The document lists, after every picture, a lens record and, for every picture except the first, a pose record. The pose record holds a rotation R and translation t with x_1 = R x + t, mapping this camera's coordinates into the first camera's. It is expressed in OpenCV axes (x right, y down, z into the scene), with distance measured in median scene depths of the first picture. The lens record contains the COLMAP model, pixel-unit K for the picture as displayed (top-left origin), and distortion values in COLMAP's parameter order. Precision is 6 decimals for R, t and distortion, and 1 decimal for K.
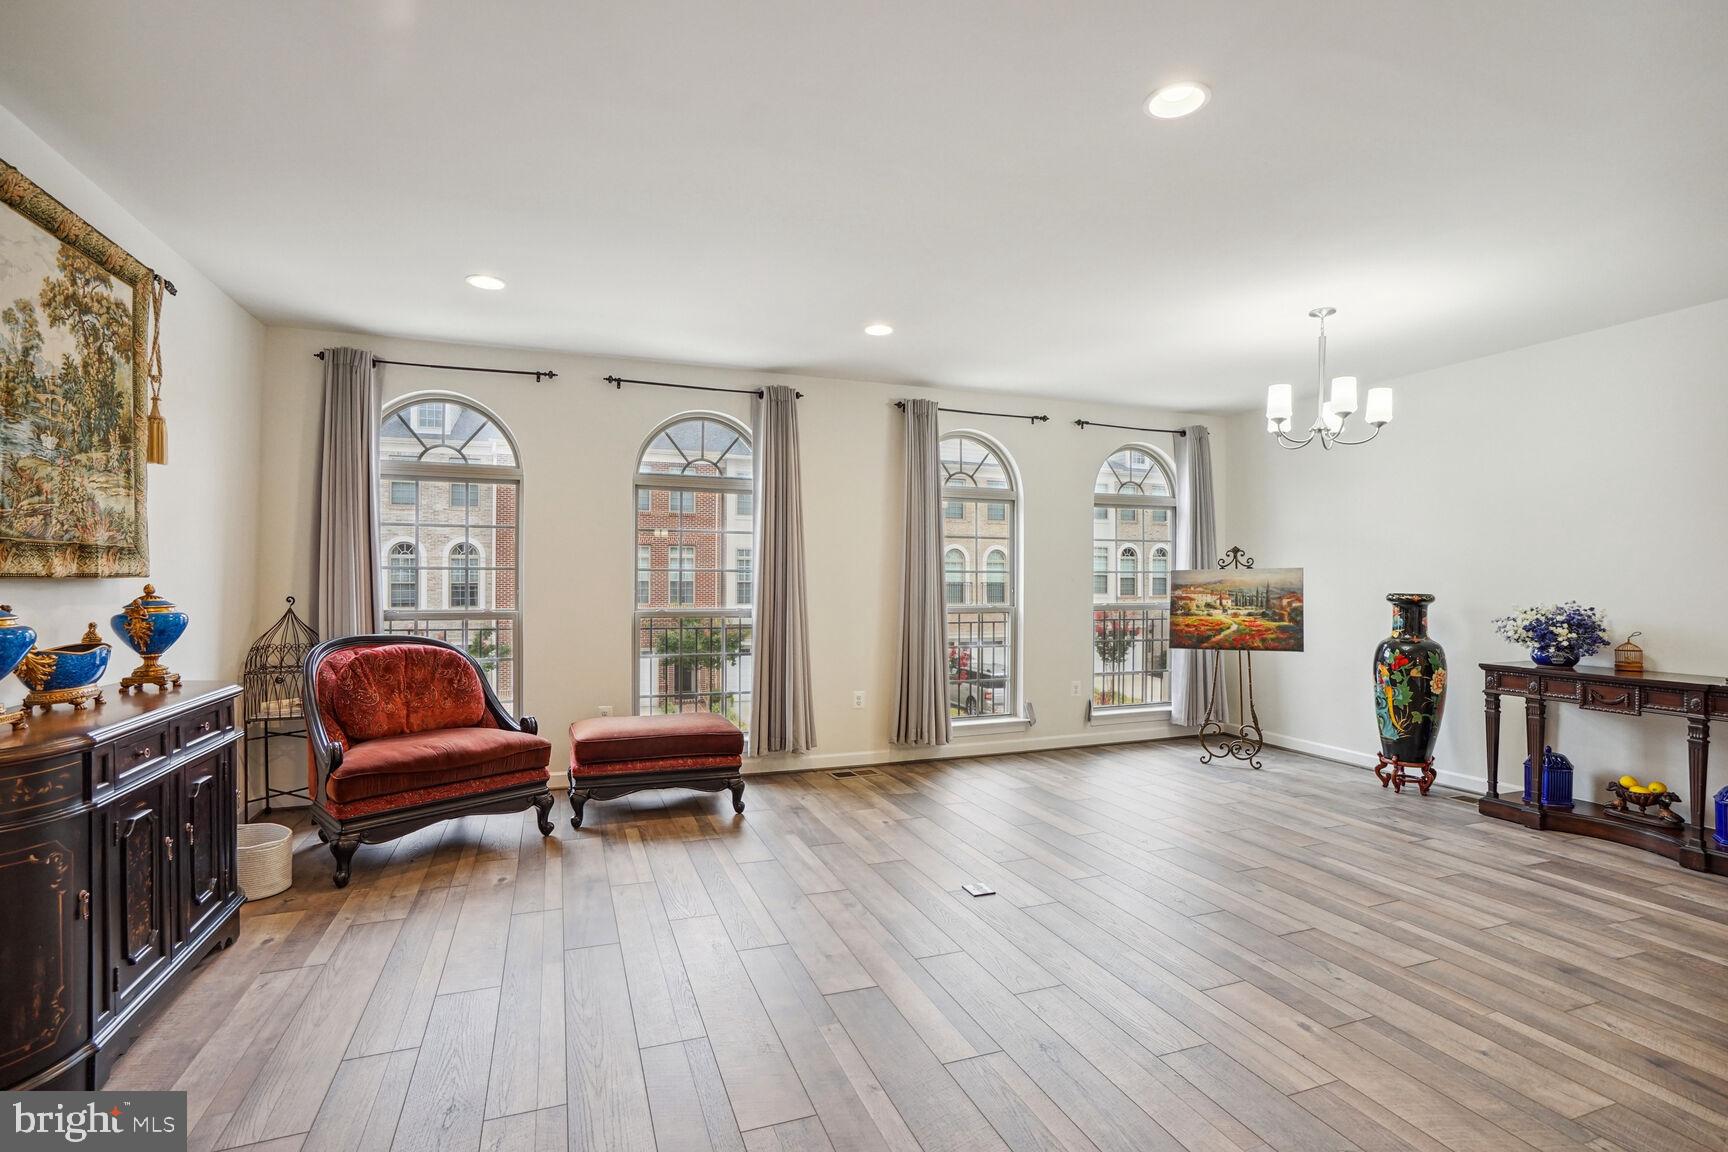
lens RADIAL K [[801.5, 0, 856.3], [0, 801.5, 569.2], [0, 0, 1]] dist [-0.050571, 0.023854]
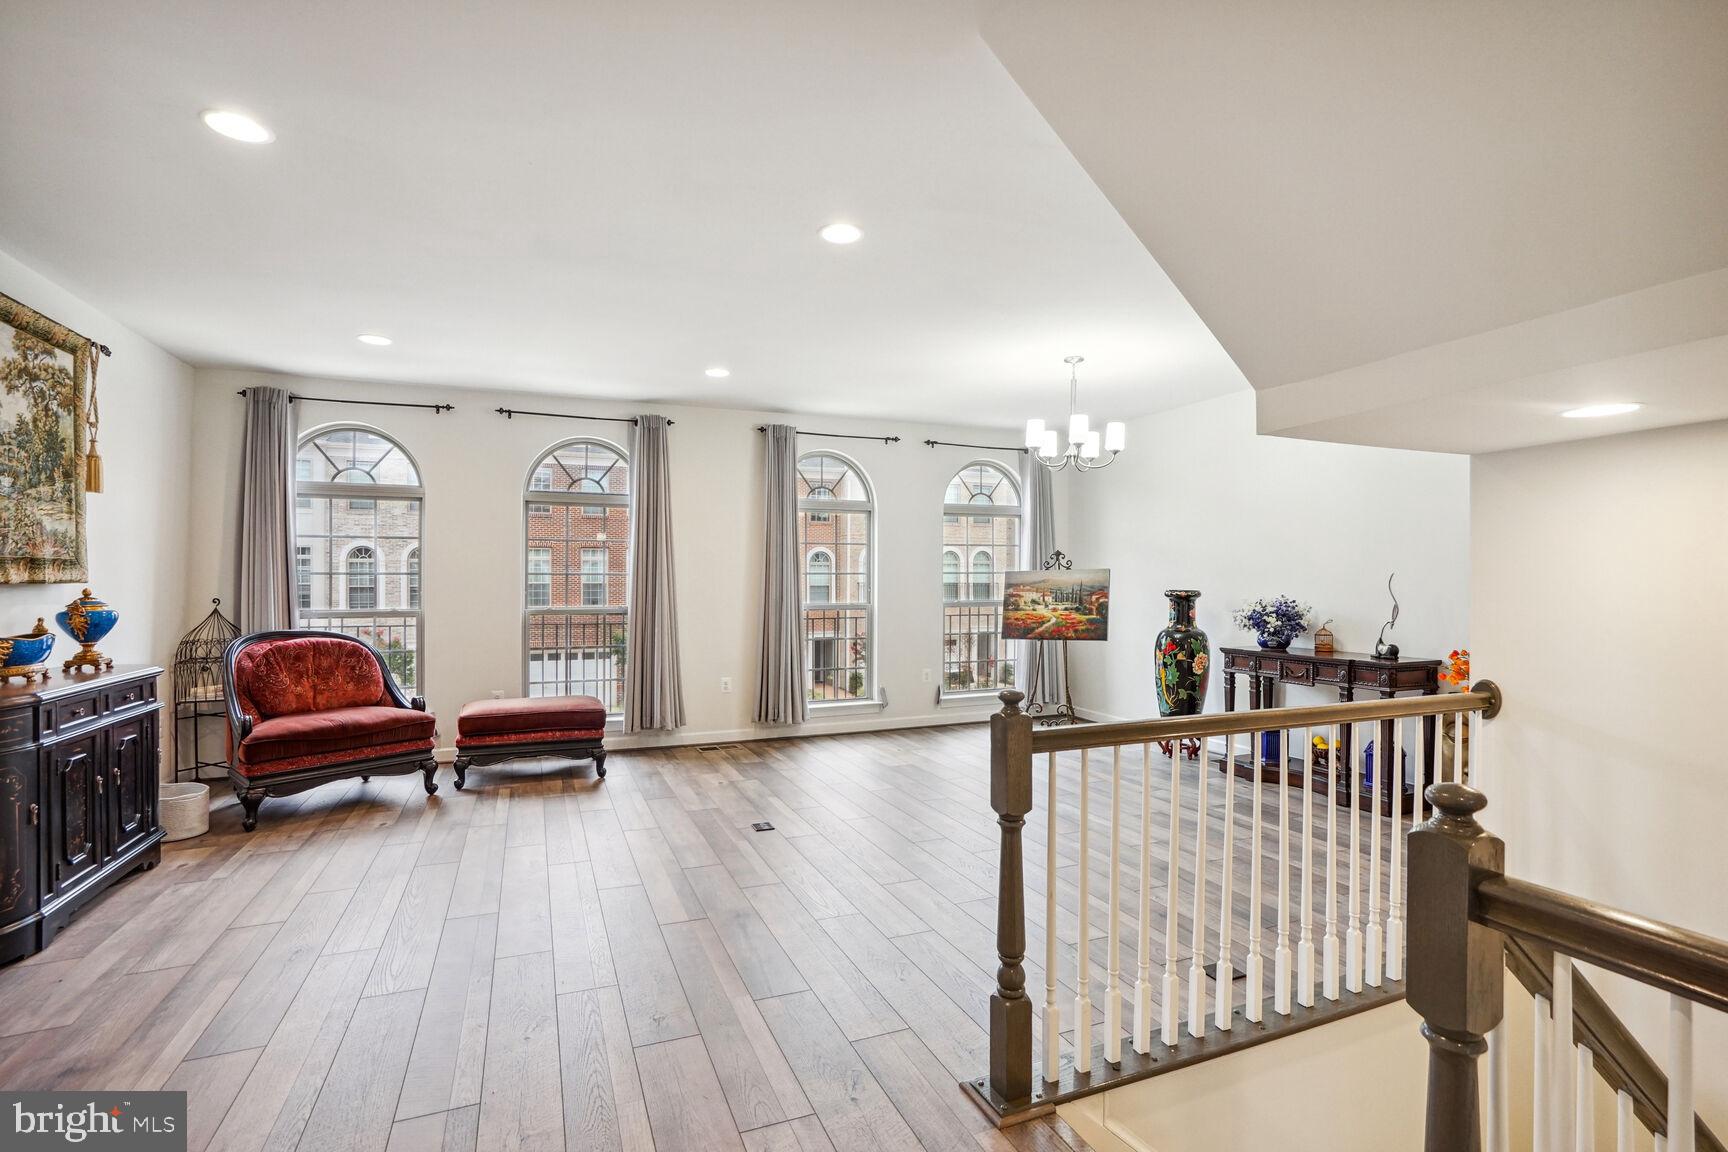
lens RADIAL K [[800.1, 0, 860.6], [0, 800.1, 566.6], [0, 0, 1]] dist [-0.048225, 0.021652]
pose [[0.999367, -0.005523, 0.035148, 0.216997], [0.005685, 0.999974, -0.004526, -0.002298], [-0.035122, 0.004723, 0.999372, -0.219401]]
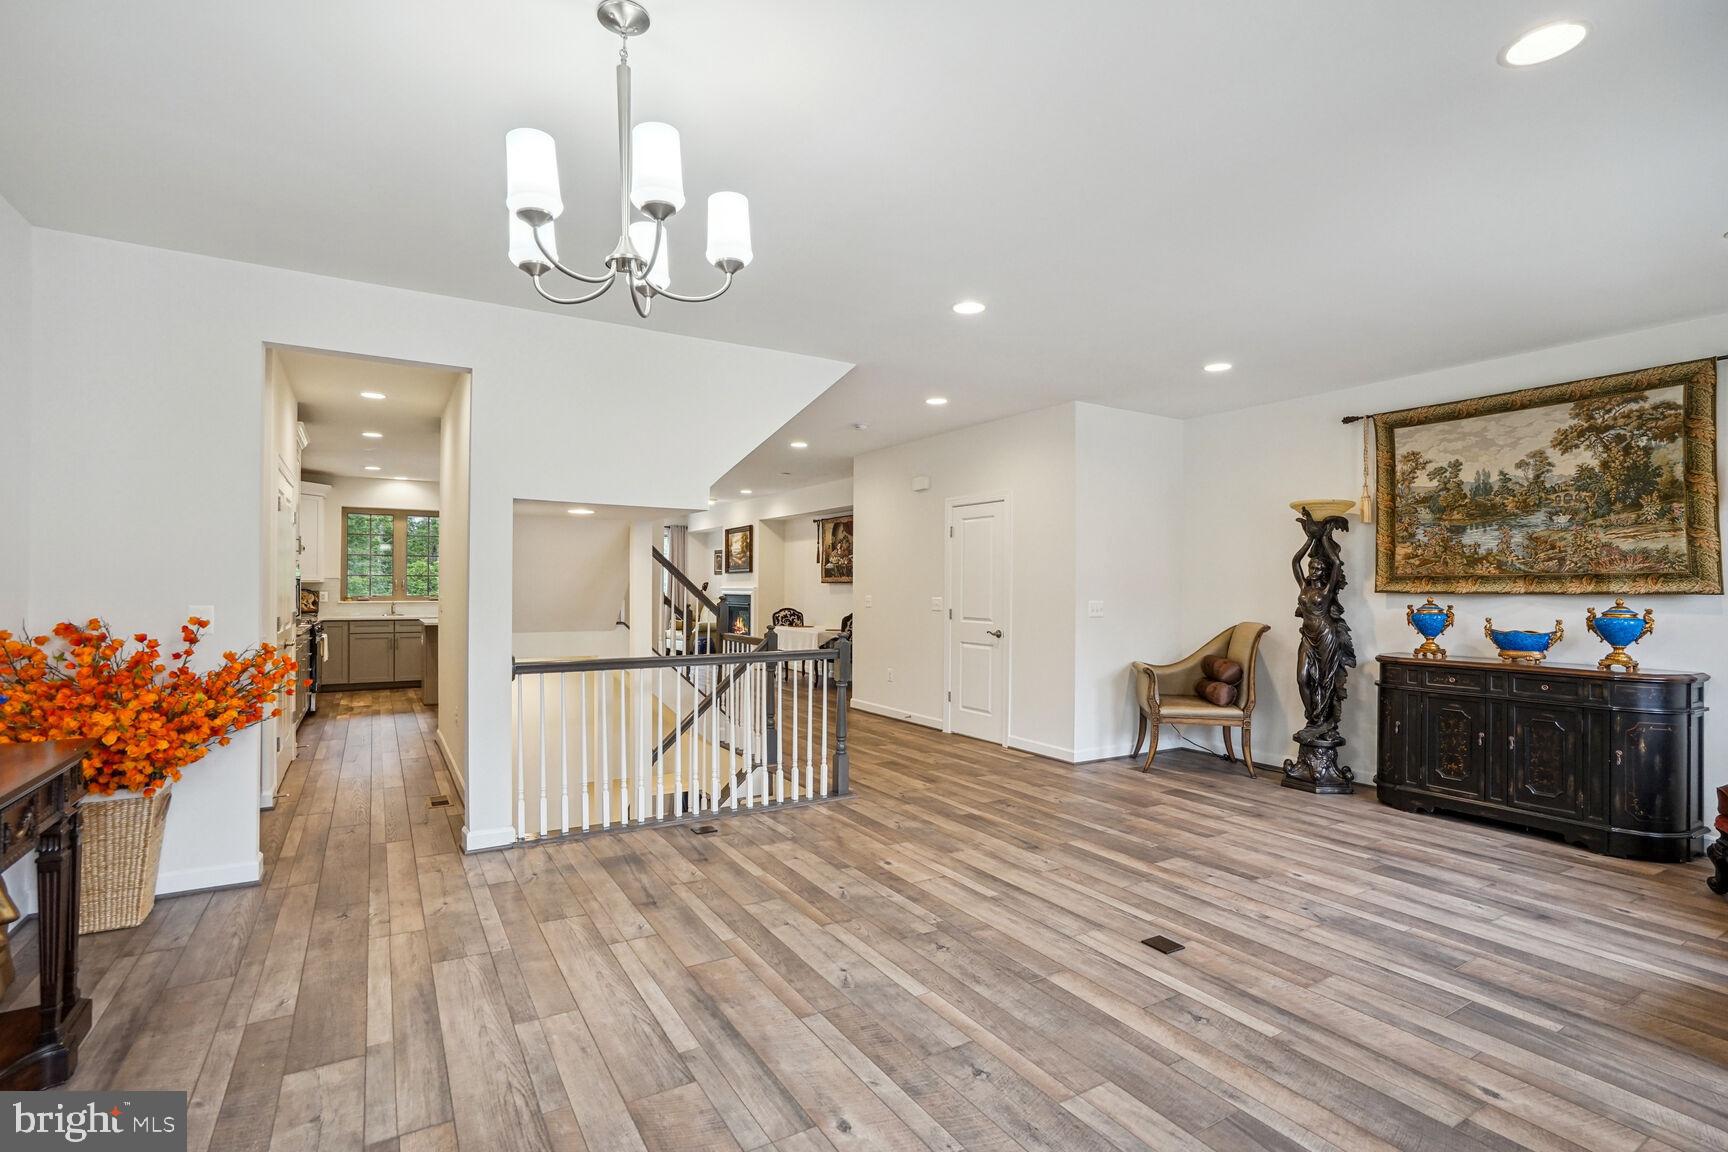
lens RADIAL K [[824.4, 0, 867.6], [0, 824.4, 605.1], [0, 0, 1]] dist [-0.001132, 0.000480]
pose [[-0.979848, -0.007571, -0.199603, 0.536856], [-0.008913, 0.999943, 0.005821, 0.023043], [0.199548, 0.007483, -0.979860, 1.490482]]
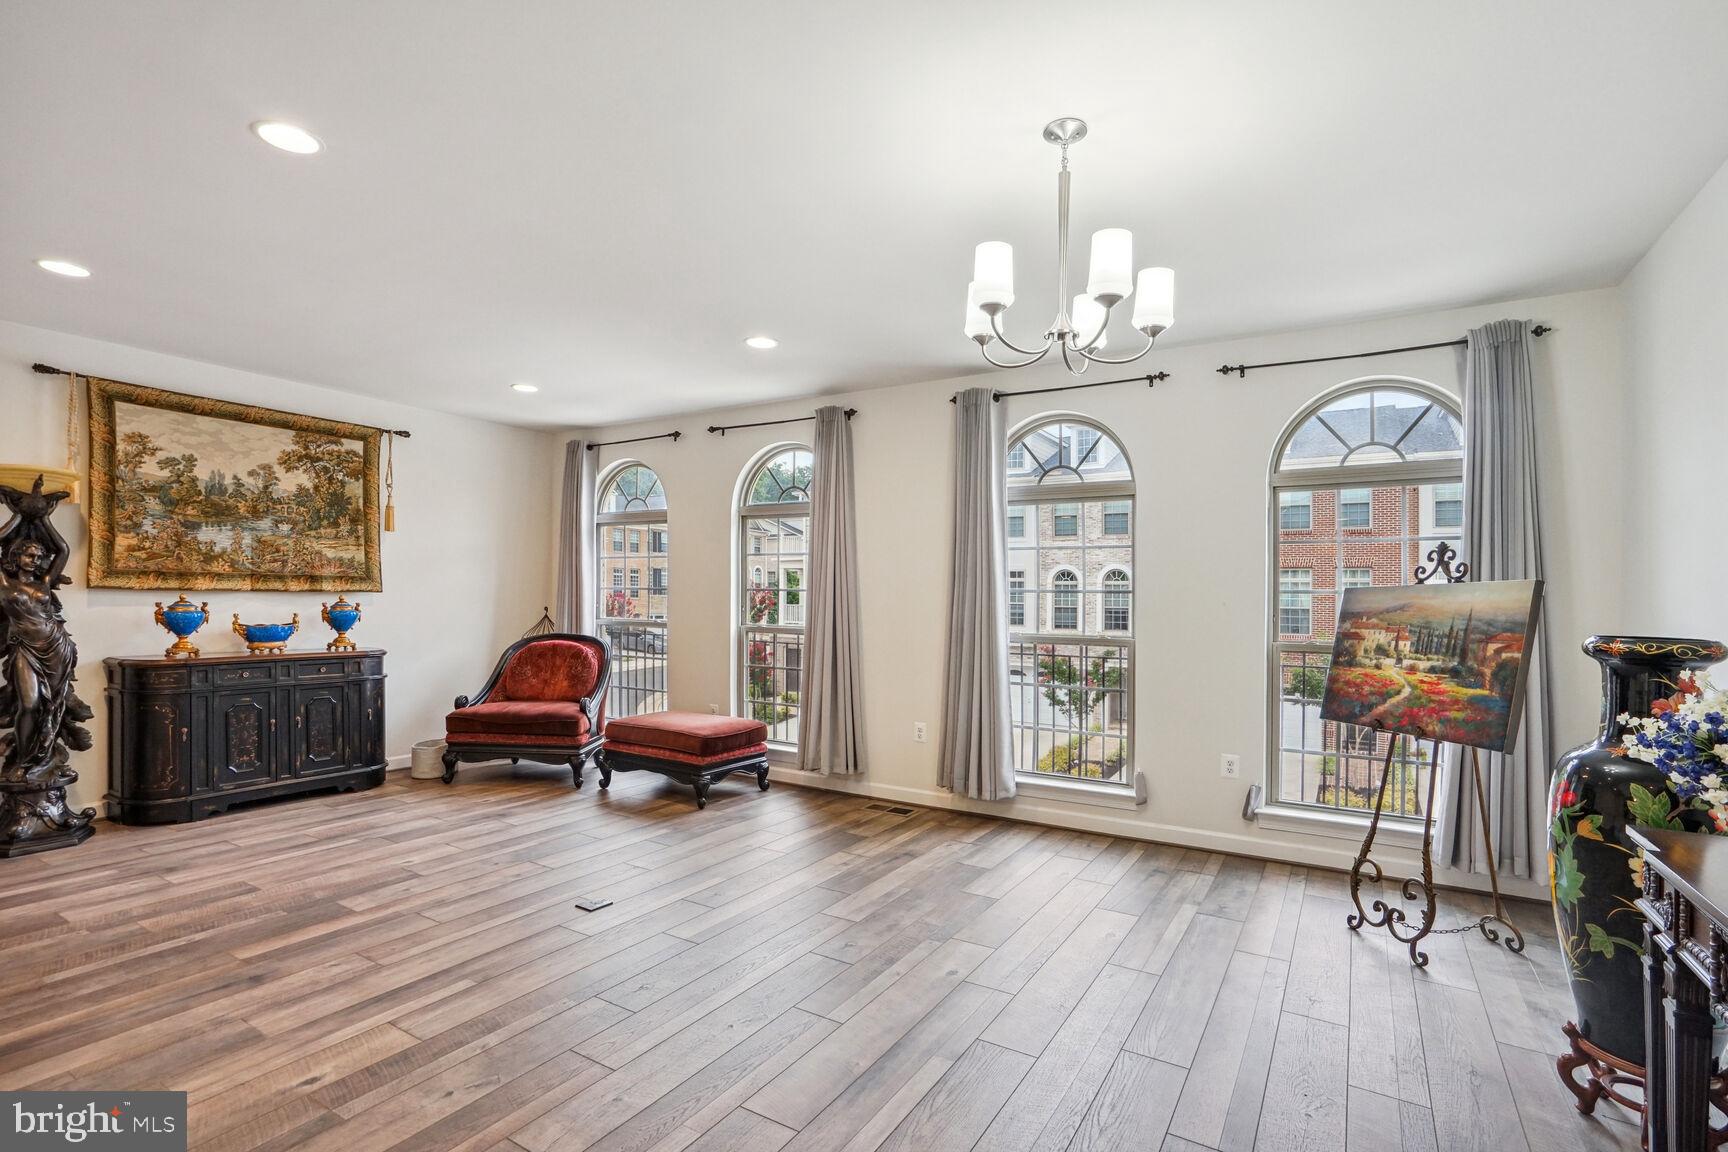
lens RADIAL K [[813.1, 0, 855.0], [0, 813.1, 585.6], [0, 0, 1]] dist [-0.049440, 0.027027]
pose [[0.615779, -0.008588, -0.787872, 0.948767], [-0.001586, 0.999925, -0.012139, 0.011201], [0.787917, 0.008724, 0.615719, 0.518145]]
